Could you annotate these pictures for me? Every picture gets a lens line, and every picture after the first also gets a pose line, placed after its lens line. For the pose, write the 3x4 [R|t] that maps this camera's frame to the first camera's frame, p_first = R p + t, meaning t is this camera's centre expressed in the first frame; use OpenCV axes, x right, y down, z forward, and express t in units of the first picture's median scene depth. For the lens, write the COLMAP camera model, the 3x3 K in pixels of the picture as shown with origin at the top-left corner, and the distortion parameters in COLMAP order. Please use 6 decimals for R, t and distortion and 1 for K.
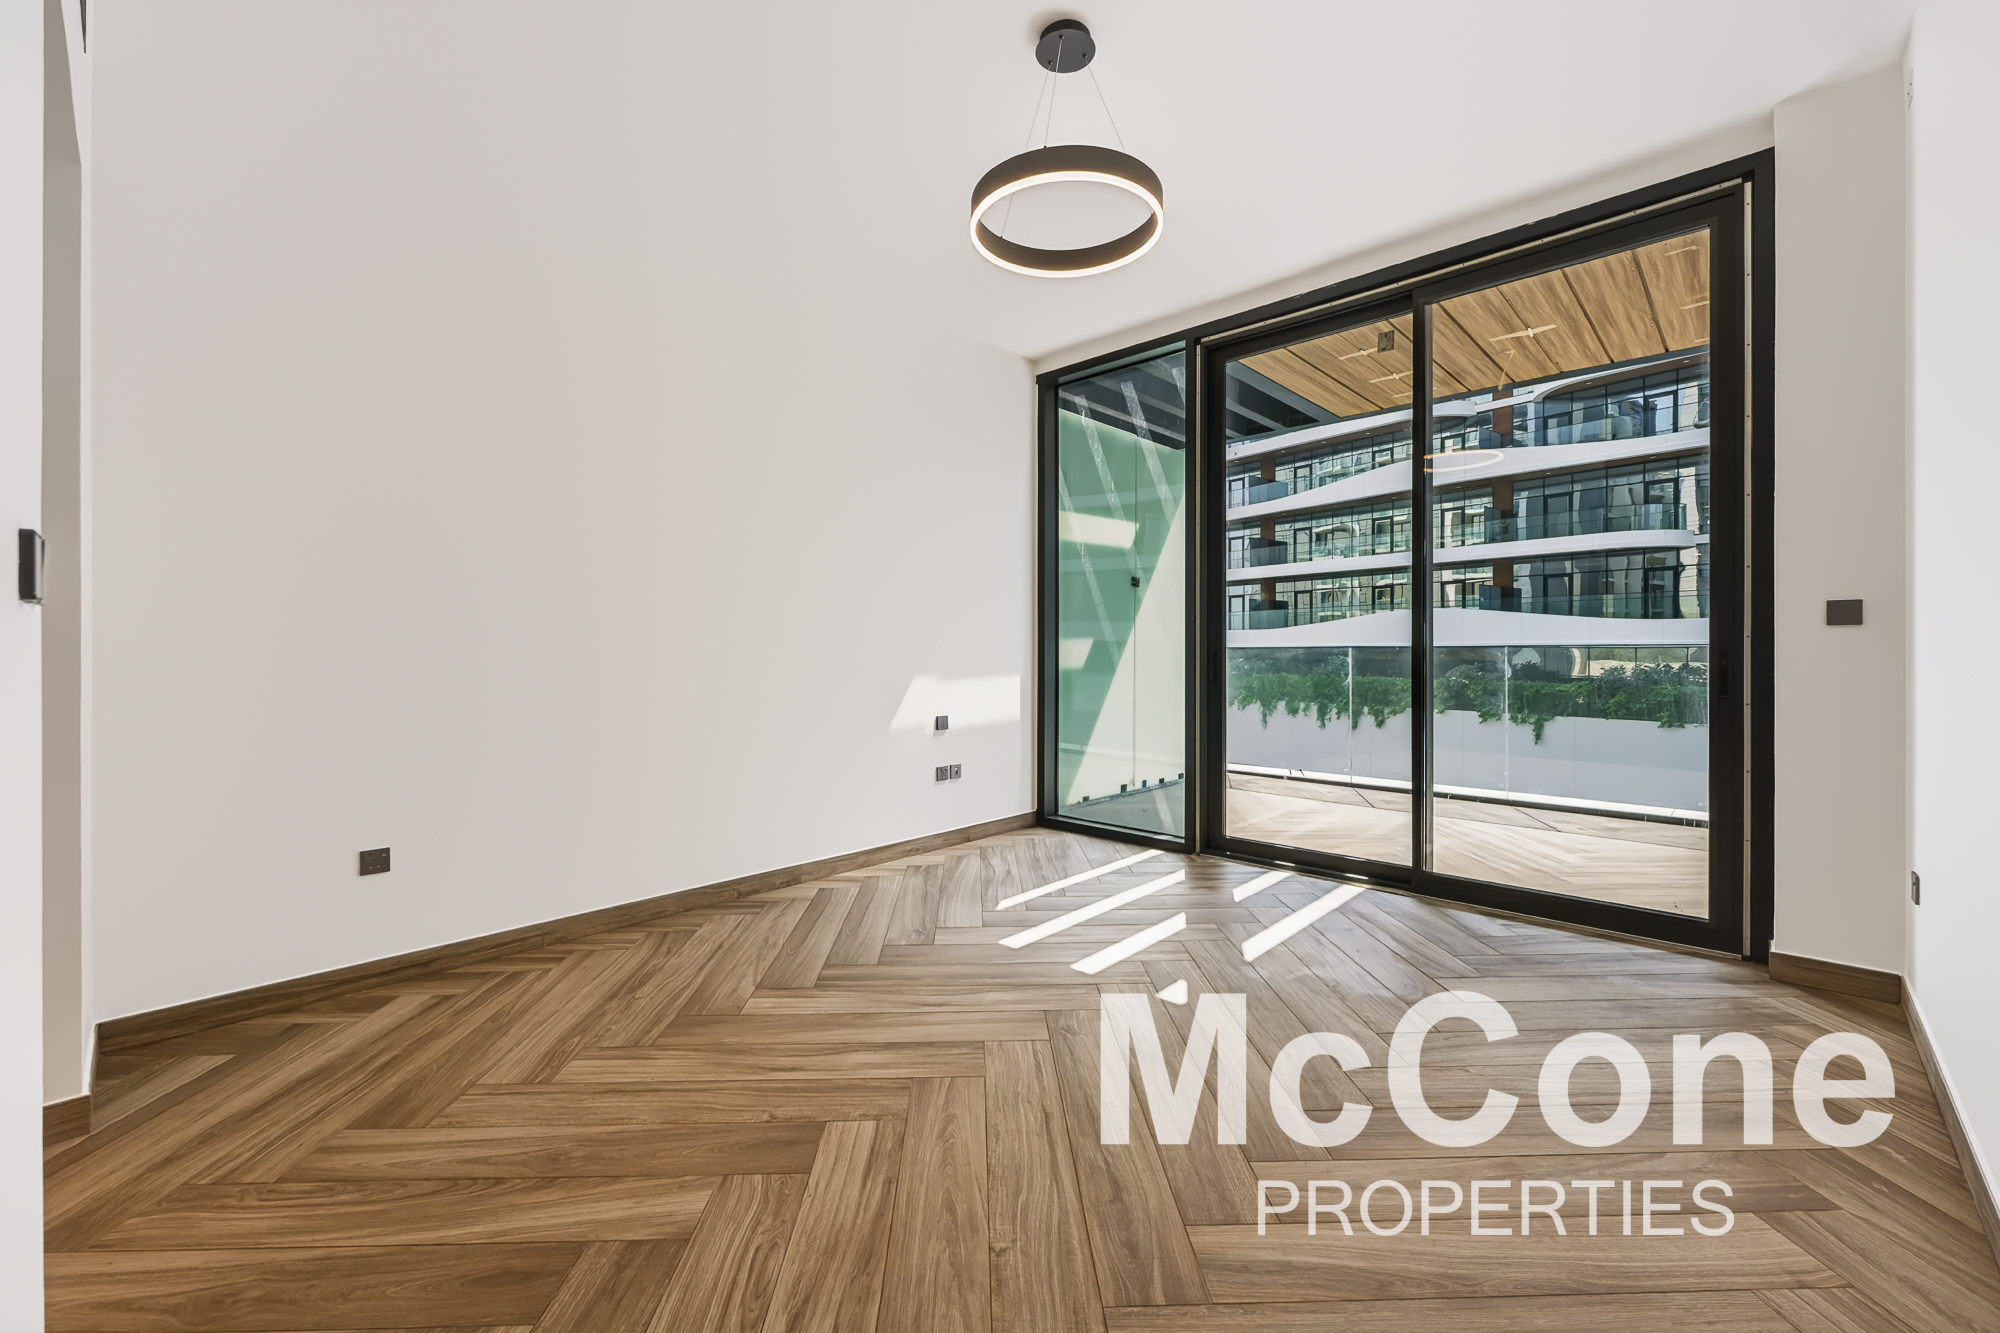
lens RADIAL K [[815.8, 0, 995.3], [0, 815.8, 651.8], [0, 0, 1]] dist [-0.002908, -0.000065]
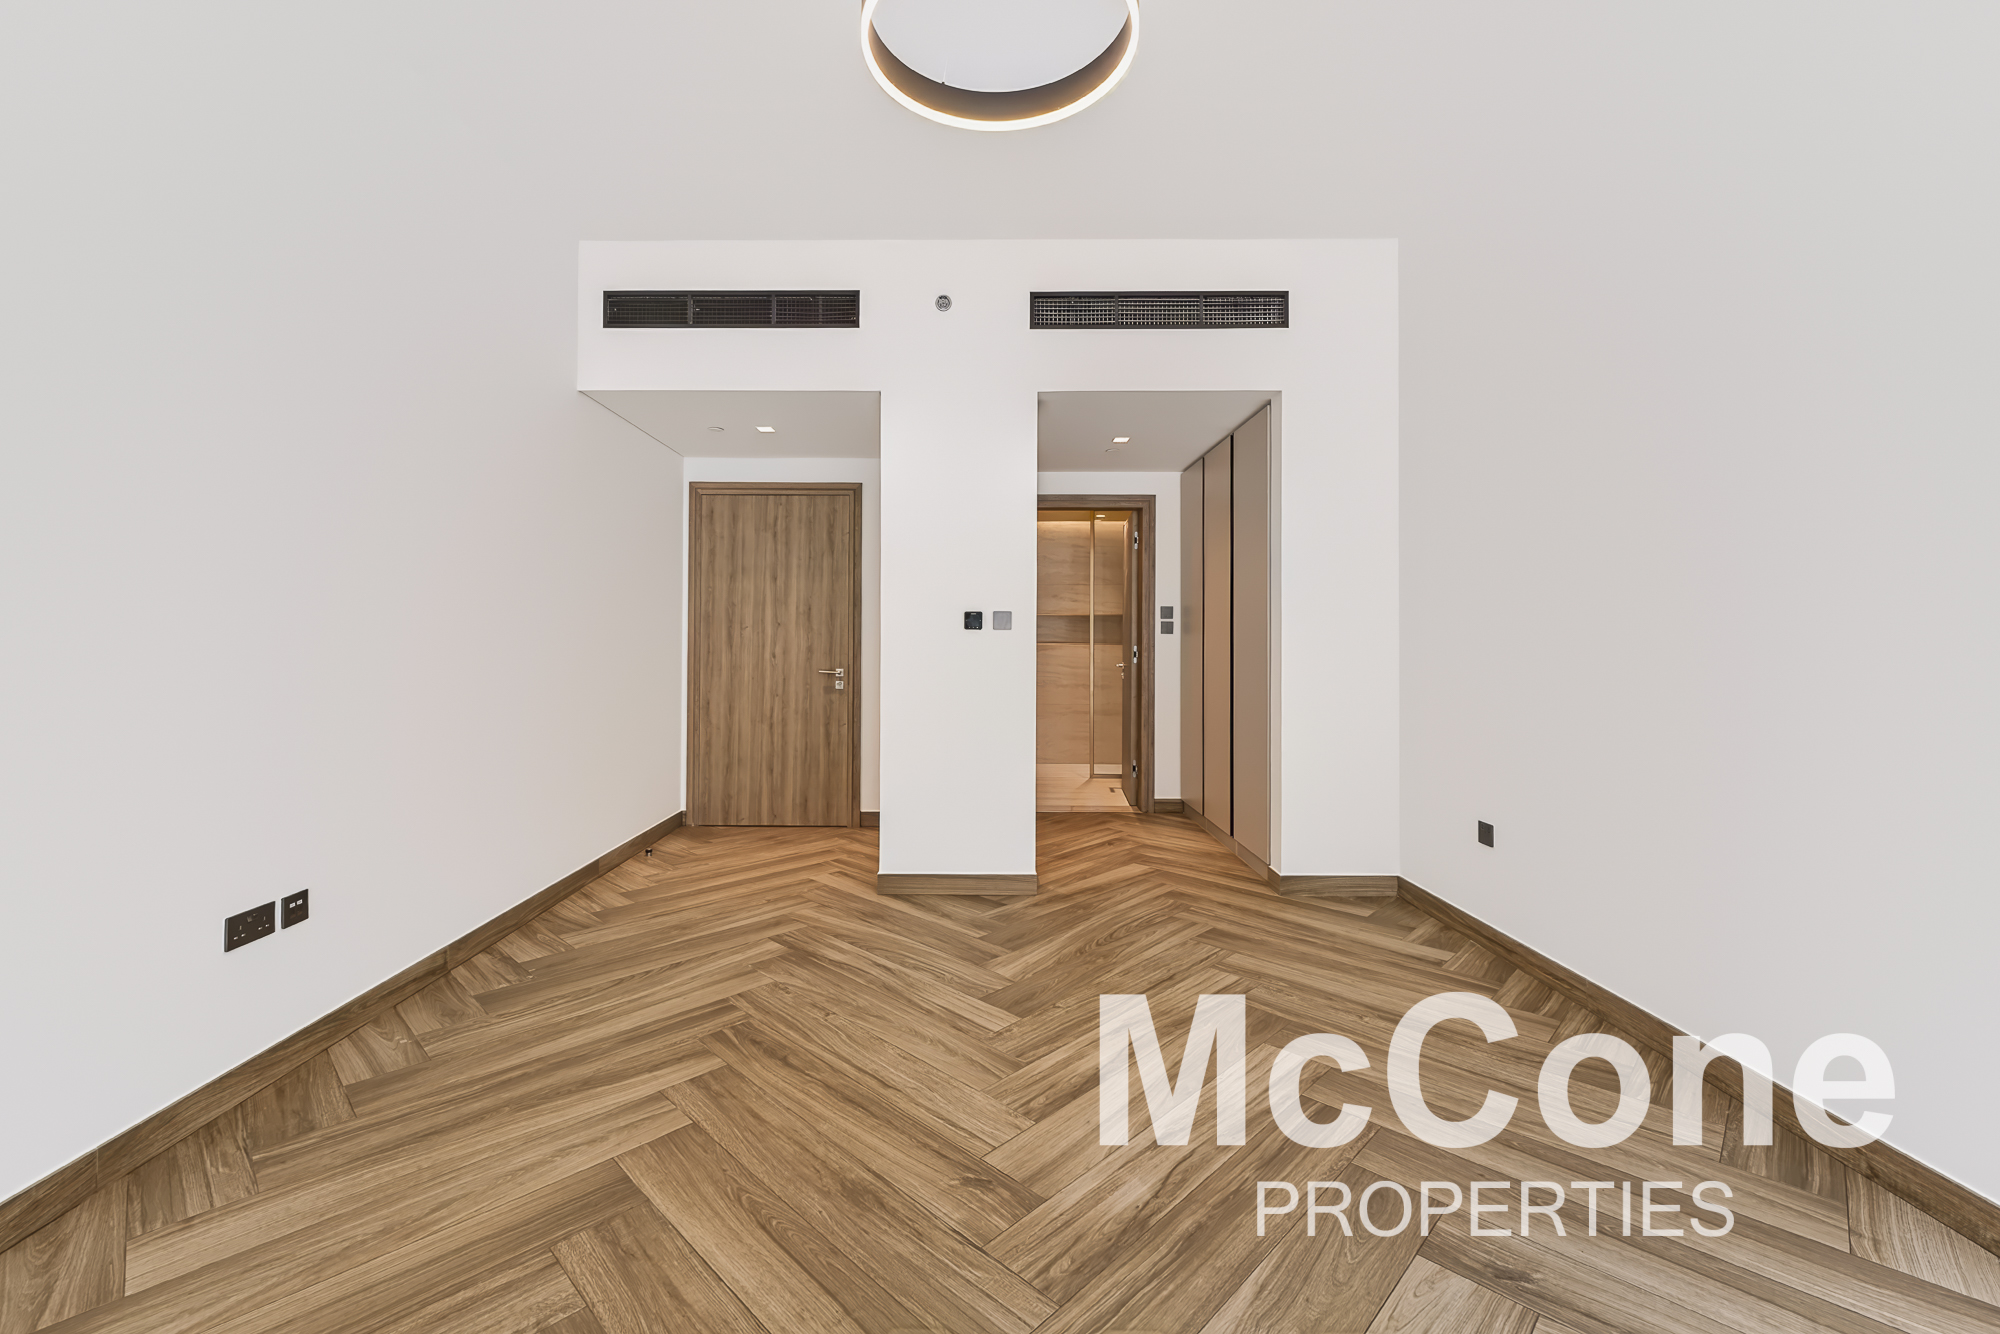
lens RADIAL K [[815.8, 0, 992.7], [0, 815.8, 657.8], [0, 0, 1]] dist [-0.002908, -0.000065]
pose [[-0.717957, 0.010490, -0.696008, 0.739353], [-0.000523, 0.999878, 0.015609, -0.004679], [0.696087, 0.011571, -0.717864, 1.965522]]
